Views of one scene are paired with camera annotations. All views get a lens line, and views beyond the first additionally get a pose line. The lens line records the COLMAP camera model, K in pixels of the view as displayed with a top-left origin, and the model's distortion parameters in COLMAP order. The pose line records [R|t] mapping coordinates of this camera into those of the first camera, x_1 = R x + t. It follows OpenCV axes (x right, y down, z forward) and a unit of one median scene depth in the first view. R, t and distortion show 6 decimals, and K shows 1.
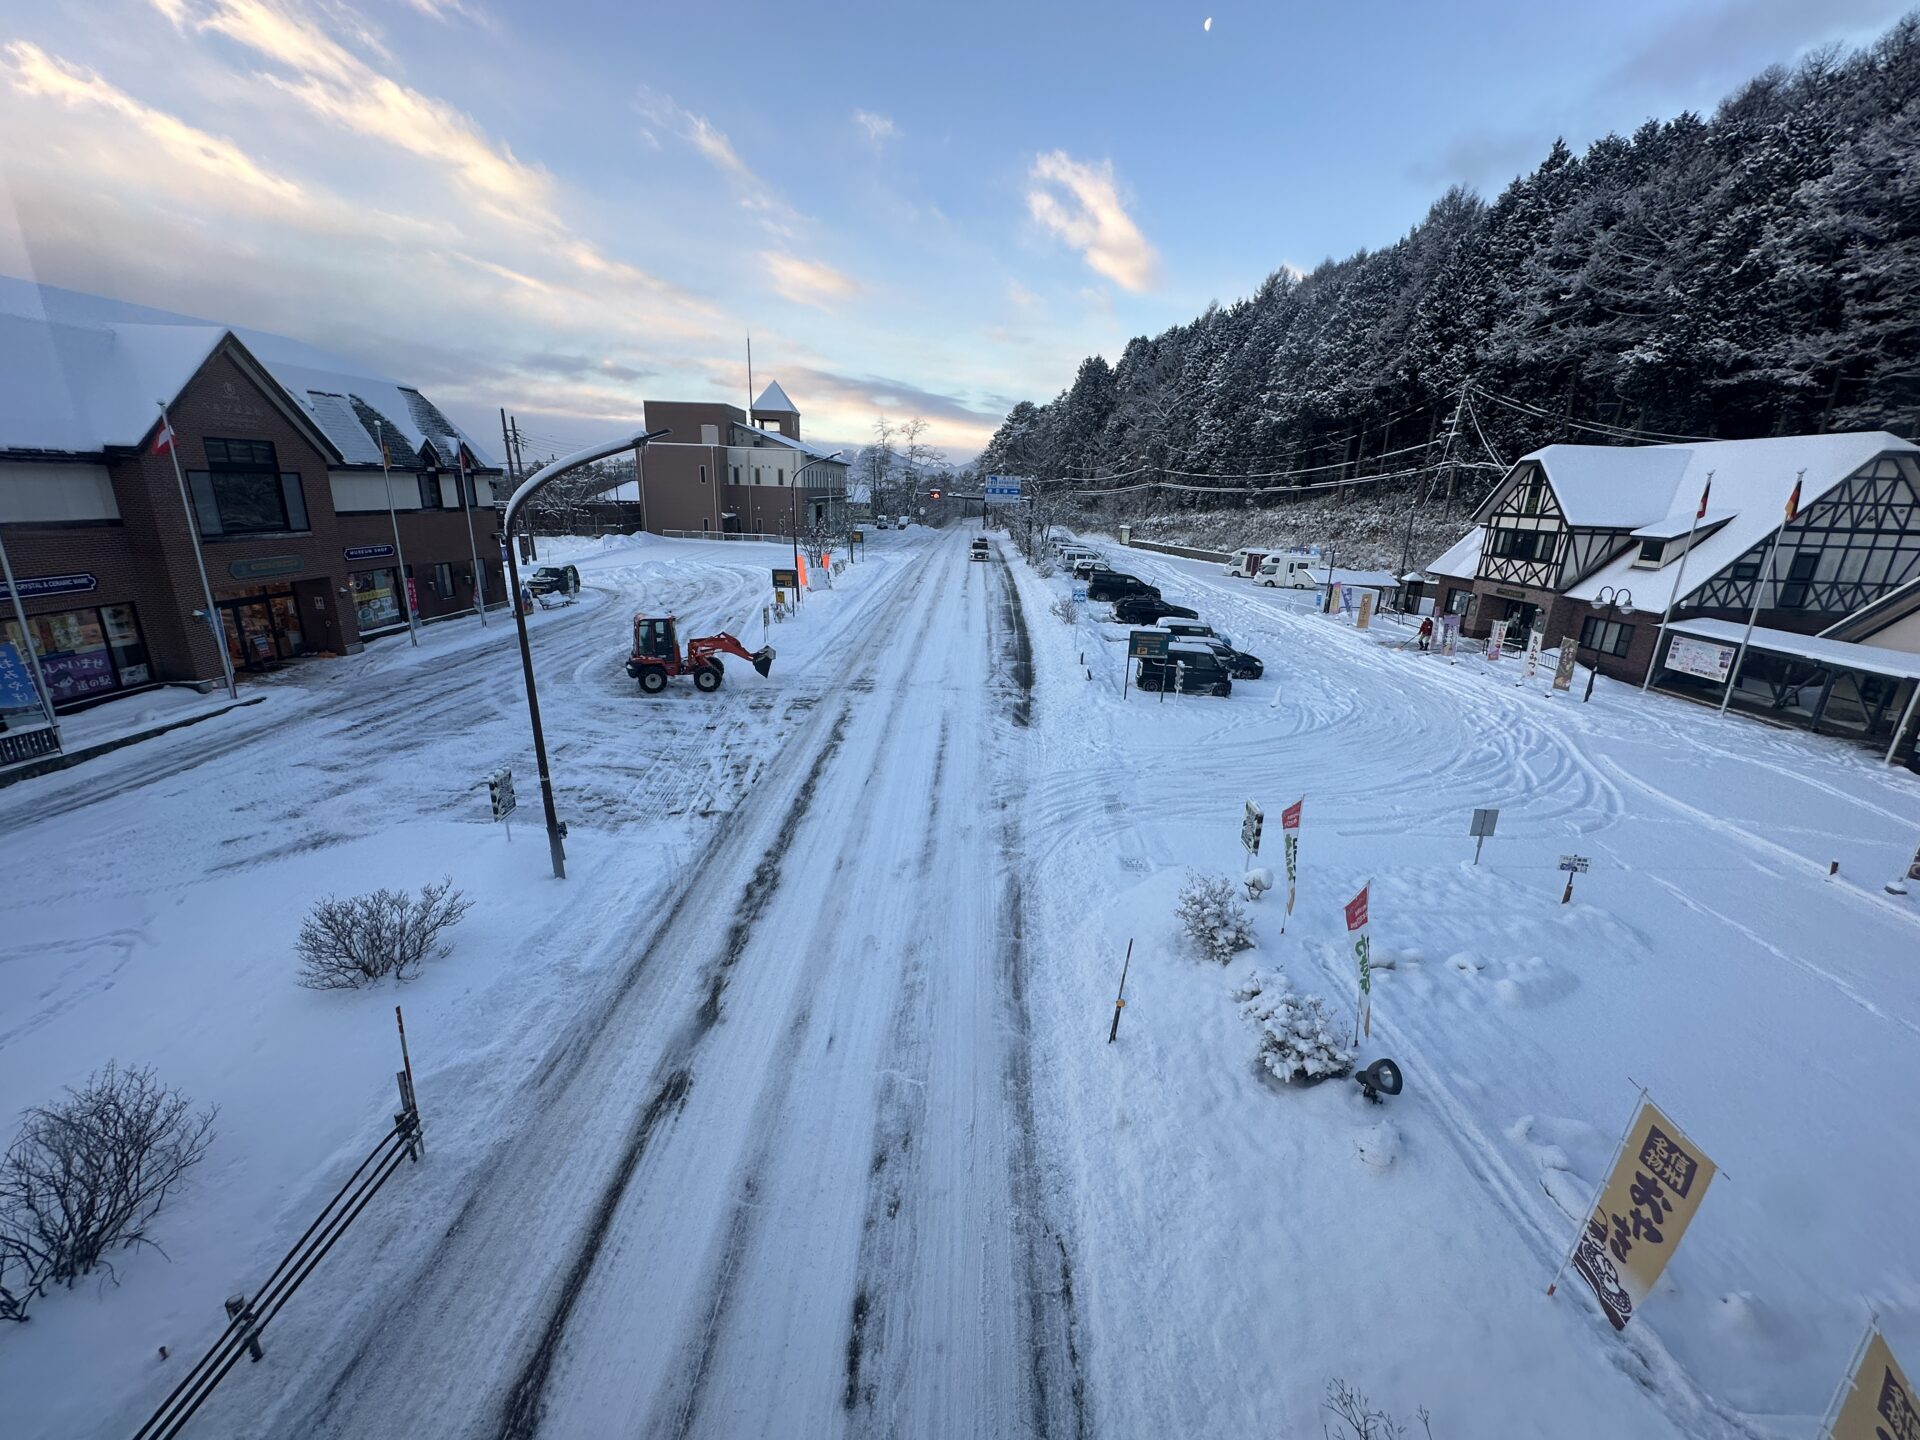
lens RADIAL K [[762.1, 0, 962.6], [0, 762.1, 718.3], [0, 0, 1]] dist [-0.003801, 0.000748]
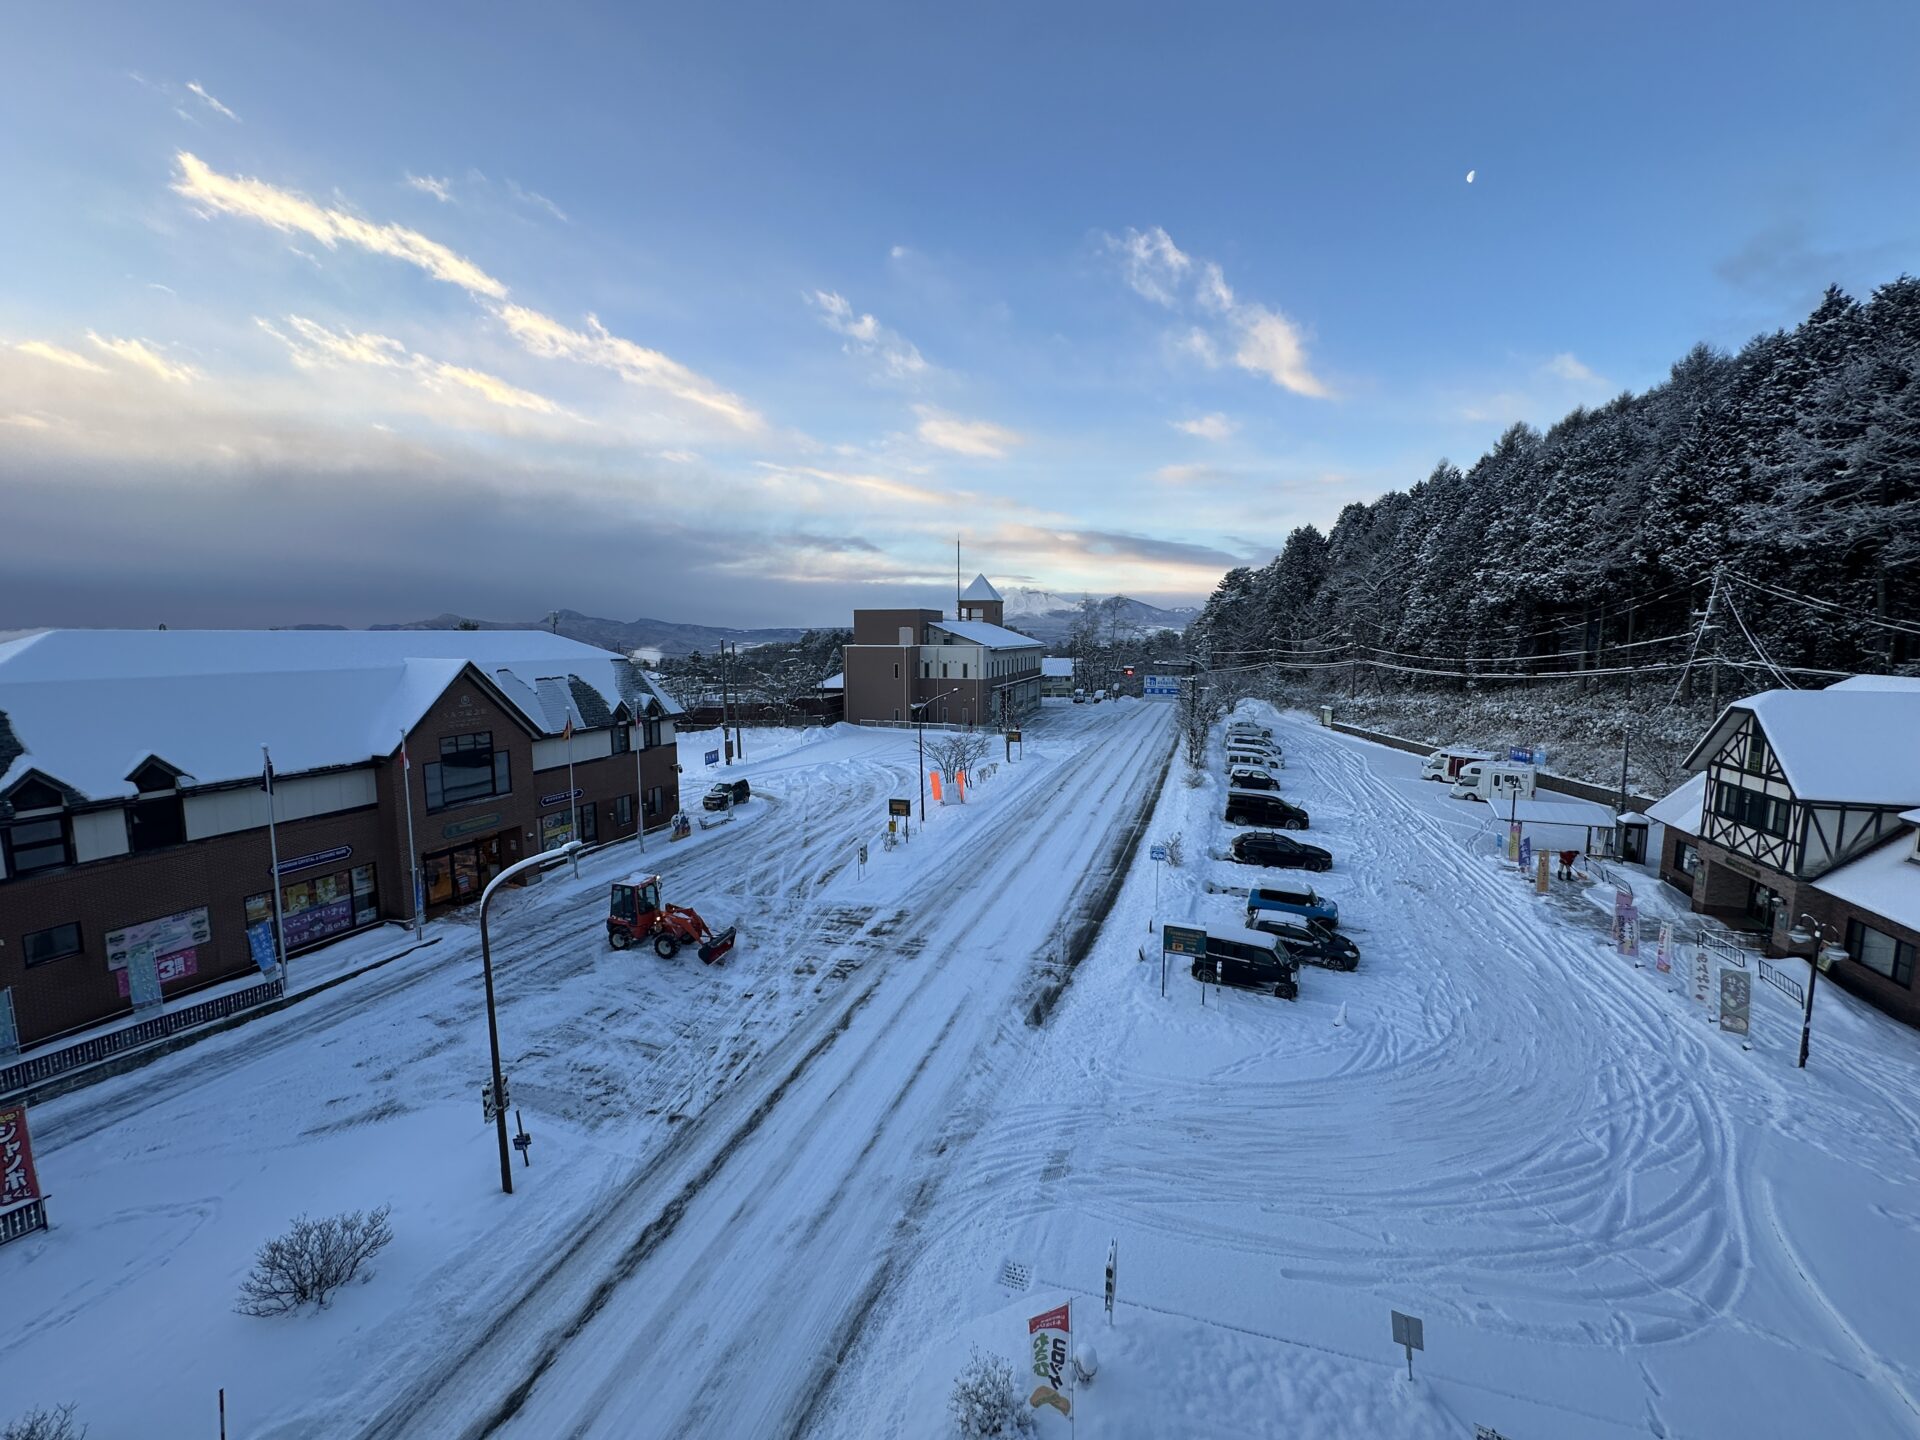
lens RADIAL K [[762.1, 0, 962.4], [0, 762.1, 718.7], [0, 0, 1]] dist [-0.003801, 0.000748]
pose [[0.952364, 0.001490, -0.304960, 0.263193], [-0.057147, 0.983146, -0.173664, -0.183395], [0.299561, 0.182819, 0.936398, -0.008026]]
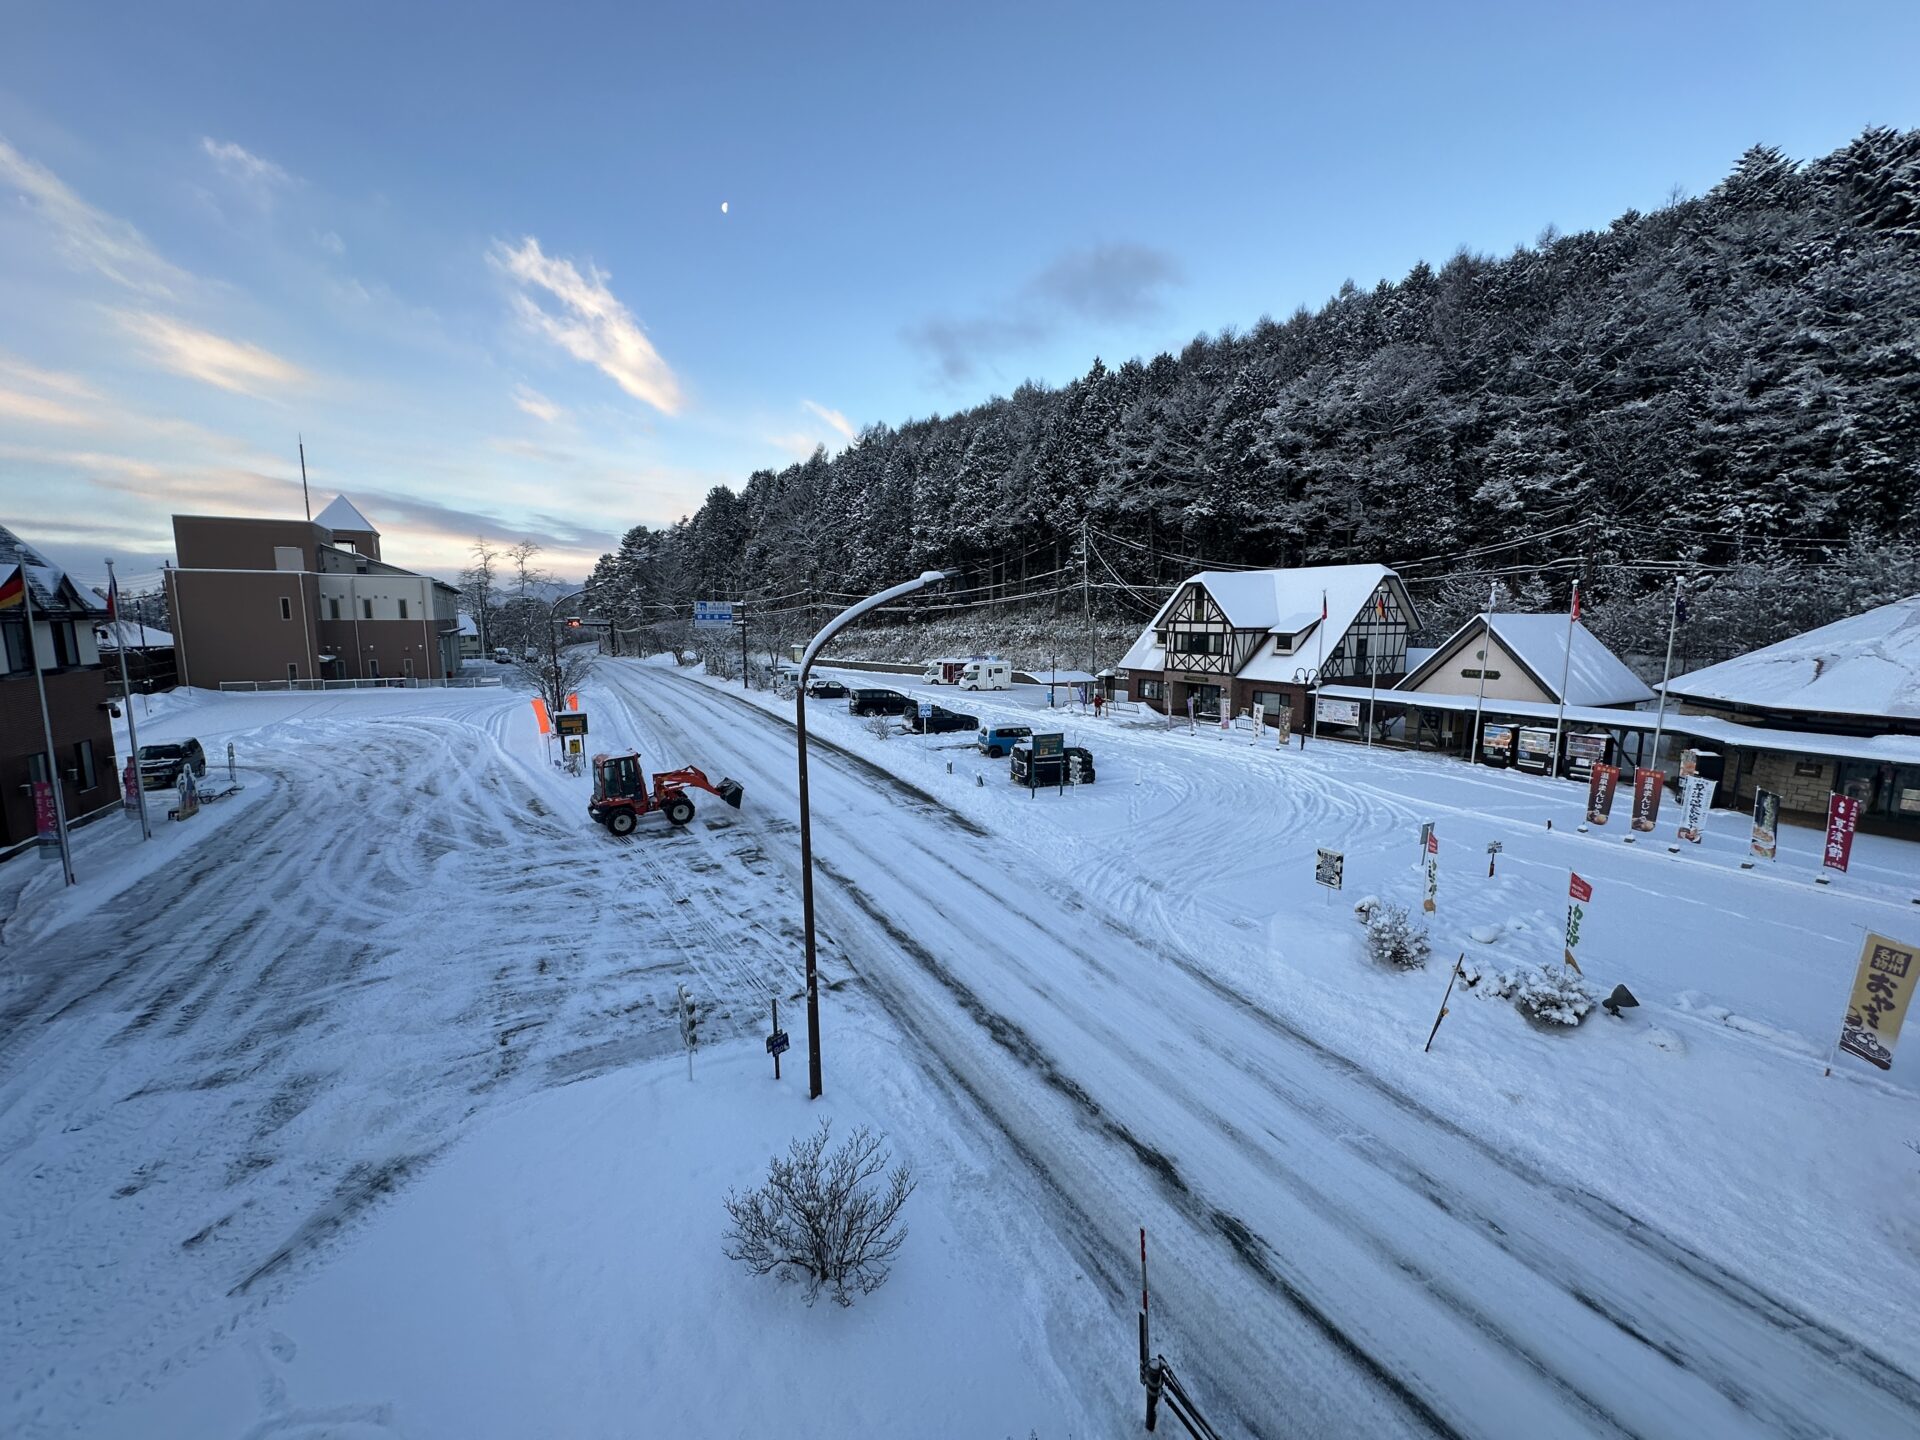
lens RADIAL K [[762.1, 0, 962.3], [0, 762.1, 718.7], [0, 0, 1]] dist [-0.003801, 0.000748]
pose [[0.863186, -0.098597, 0.495165, -0.407594], [0.170869, 0.979922, -0.102743, -0.040845], [-0.475093, 0.173294, 0.862703, 0.082748]]
